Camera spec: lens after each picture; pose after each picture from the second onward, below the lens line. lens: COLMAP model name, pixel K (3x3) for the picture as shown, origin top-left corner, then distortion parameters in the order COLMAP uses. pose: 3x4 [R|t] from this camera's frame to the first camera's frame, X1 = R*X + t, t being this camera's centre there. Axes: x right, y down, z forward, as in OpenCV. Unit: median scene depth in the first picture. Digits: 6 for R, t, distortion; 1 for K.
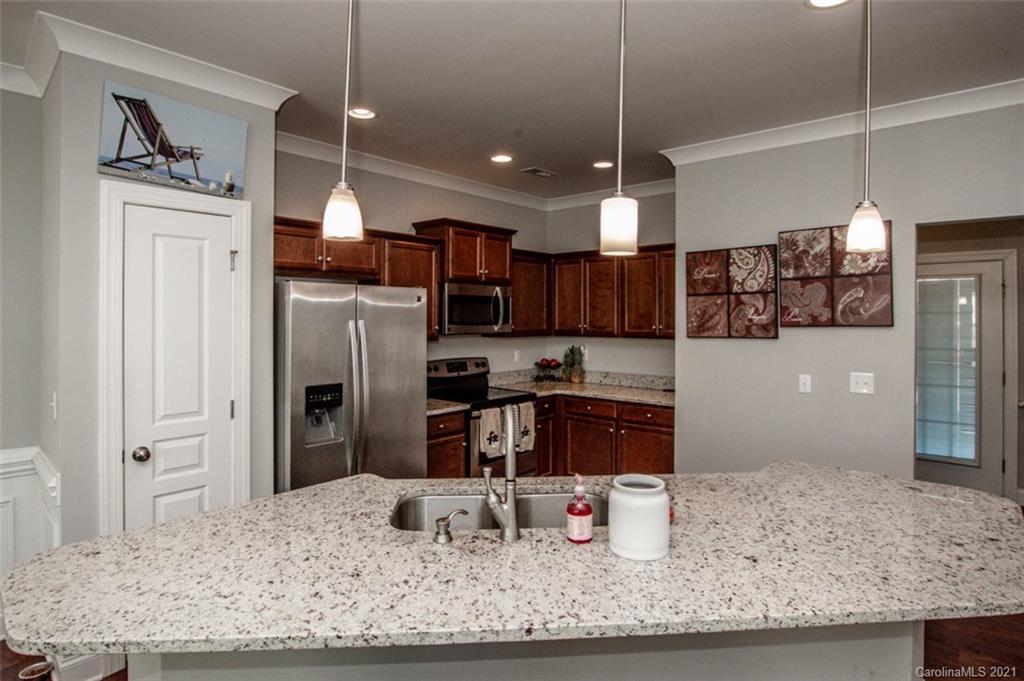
lens RADIAL K [[549.8, 0, 514.3], [0, 549.8, 314.5], [0, 0, 1]] dist [-0.023322, 0.002286]
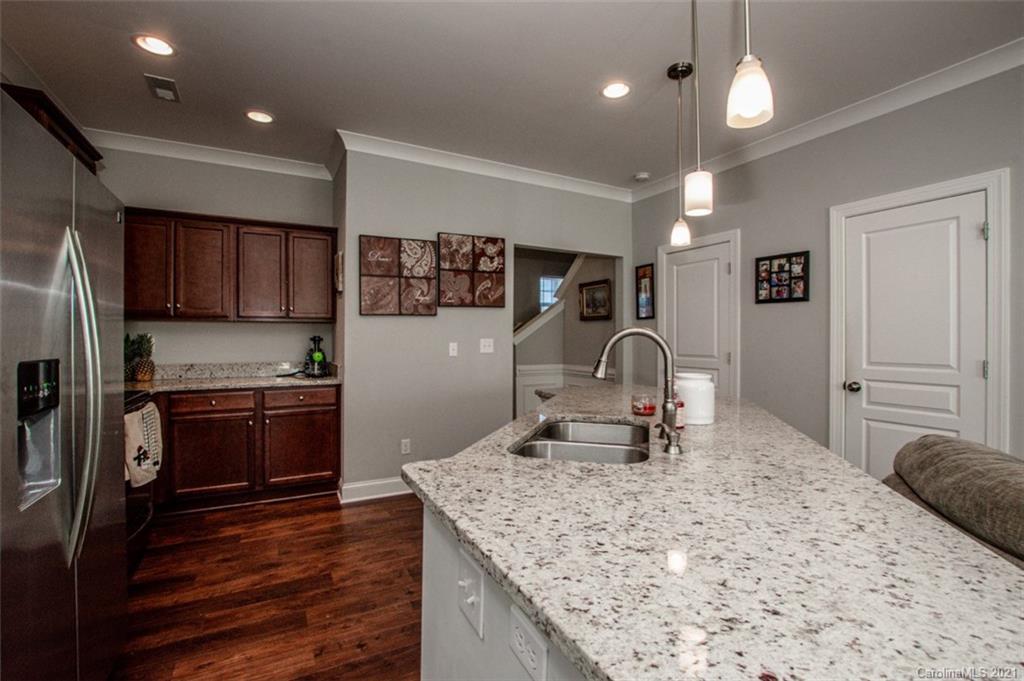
lens RADIAL K [[467.4, 0, 518.4], [0, 467.4, 339.2], [0, 0, 1]] dist [-0.049869, 0.016760]
pose [[0.338826, -0.003348, 0.940843, -0.489276], [-0.004792, 0.999975, 0.005284, 0.094894], [-0.940837, -0.006299, 0.338801, 0.465286]]
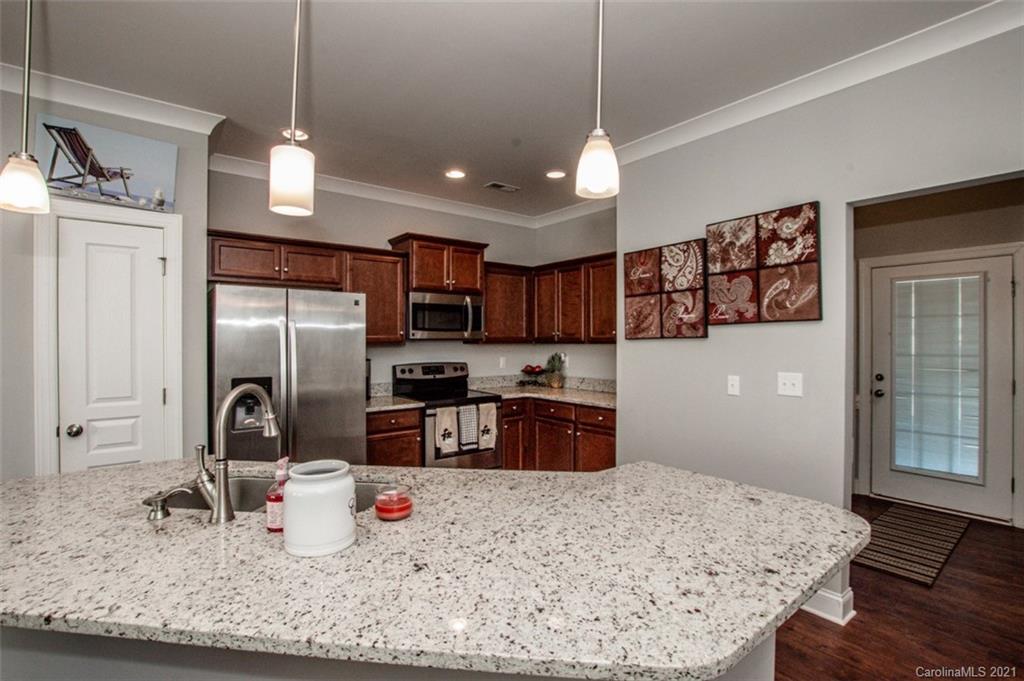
lens RADIAL K [[472.2, 0, 509.6], [0, 472.2, 341.1], [0, 0, 1]] dist [-0.035863, 0.006291]
pose [[0.982795, -0.003101, -0.184671, 0.305229], [0.004375, 0.999969, 0.006491, 0.044231], [0.184645, -0.007187, 0.982779, 0.143355]]
